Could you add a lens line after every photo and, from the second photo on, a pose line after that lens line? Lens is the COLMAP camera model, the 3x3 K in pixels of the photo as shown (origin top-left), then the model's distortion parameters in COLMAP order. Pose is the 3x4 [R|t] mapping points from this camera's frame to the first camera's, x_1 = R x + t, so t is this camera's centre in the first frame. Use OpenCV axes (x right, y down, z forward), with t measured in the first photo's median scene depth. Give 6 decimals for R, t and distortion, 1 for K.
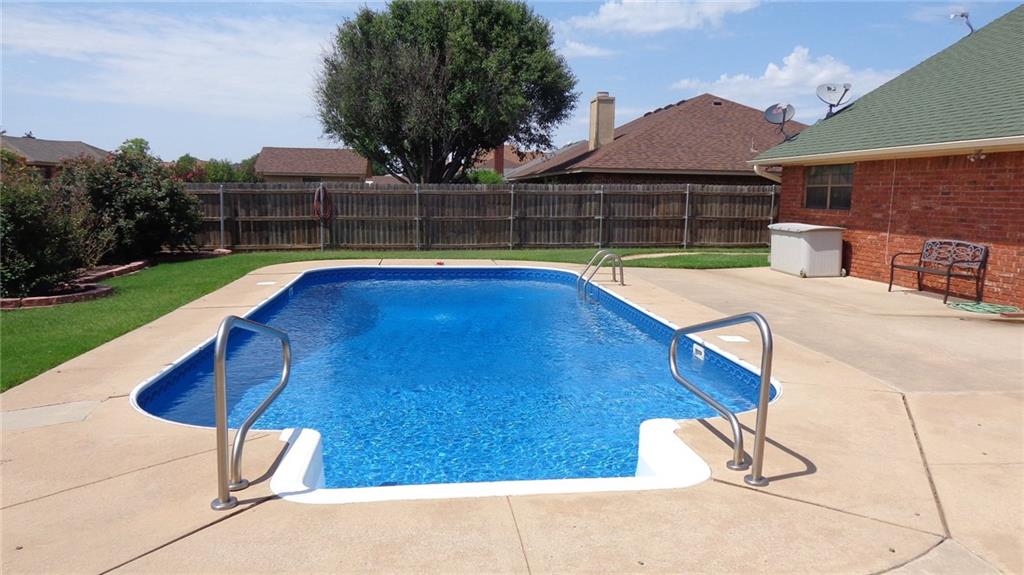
lens RADIAL K [[721.2, 0, 512.0], [0, 721.2, 287.5], [0, 0, 1]] dist [-0.004850, -0.000249]
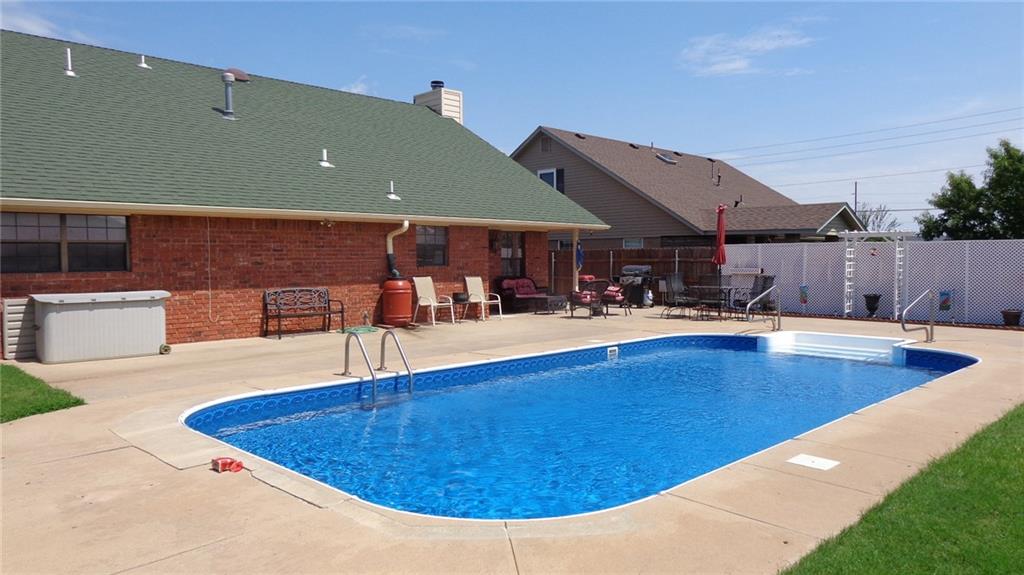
lens RADIAL K [[721.2, 0, 512.0], [0, 721.2, 287.5], [0, 0, 1]] dist [-0.004850, -0.000249]
pose [[-0.616572, -0.050565, 0.785673, -0.569124], [0.097327, 0.985385, 0.139797, -0.196281], [-0.781260, 0.162662, -0.602640, 1.404138]]
